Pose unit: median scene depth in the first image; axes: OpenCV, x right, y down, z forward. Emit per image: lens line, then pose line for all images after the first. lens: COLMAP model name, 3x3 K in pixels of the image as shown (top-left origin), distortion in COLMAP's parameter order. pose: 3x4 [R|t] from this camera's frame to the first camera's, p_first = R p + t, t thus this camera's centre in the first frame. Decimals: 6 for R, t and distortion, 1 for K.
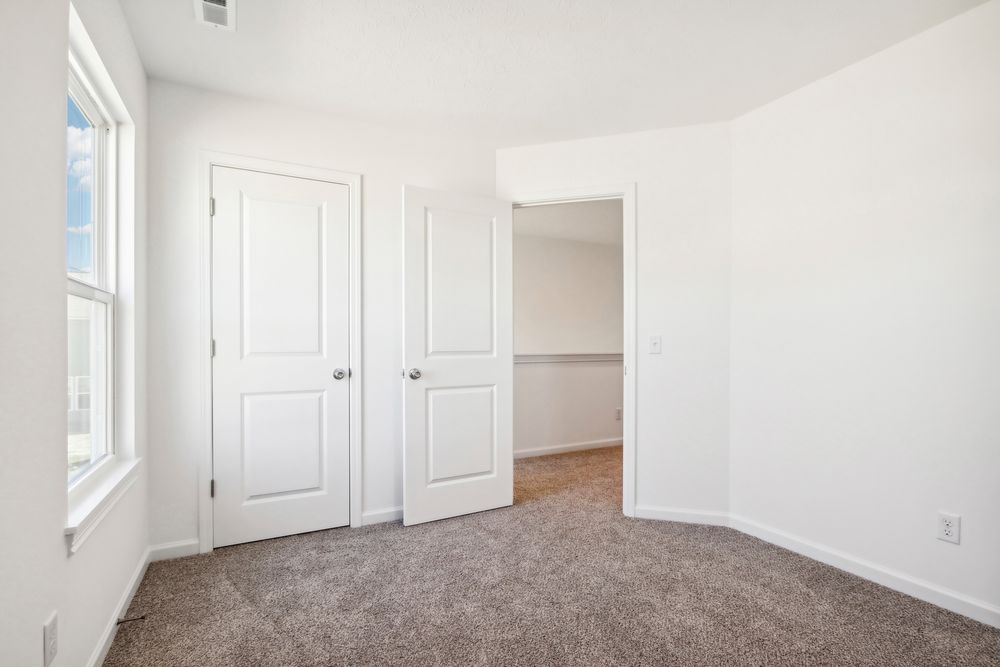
lens RADIAL K [[472.9, 0, 503.9], [0, 472.9, 347.9], [0, 0, 1]] dist [-0.018314, 0.002952]
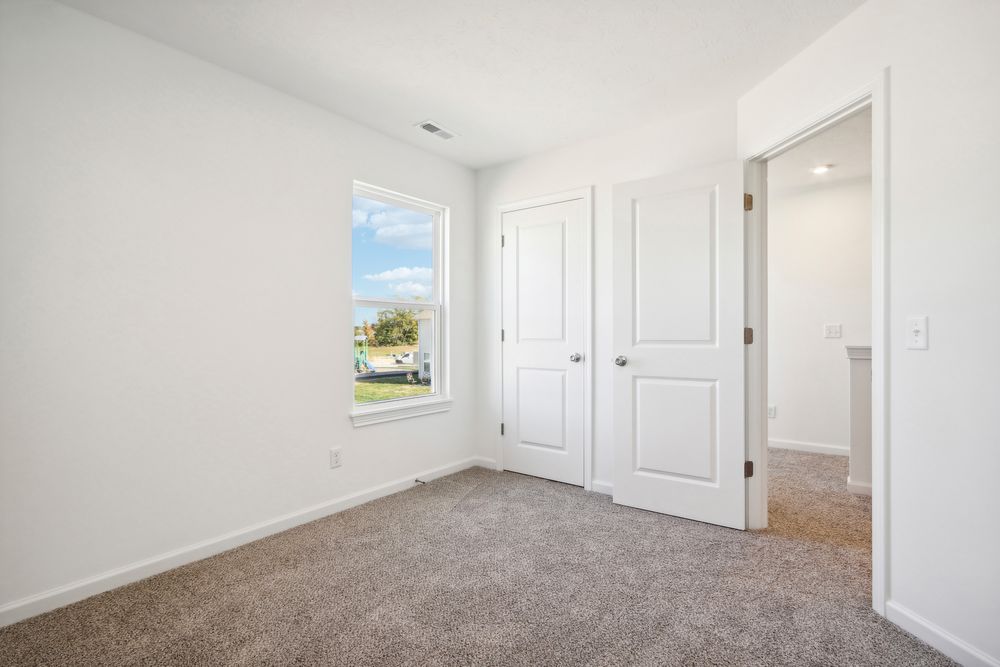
lens RADIAL K [[472.9, 0, 503.2], [0, 472.9, 336.5], [0, 0, 1]] dist [-0.018314, 0.002952]
pose [[0.424779, 0.005691, -0.905279, 0.648008], [-0.009090, 0.999957, 0.002021, 0.000555], [0.905251, 0.007370, 0.424813, 0.314812]]
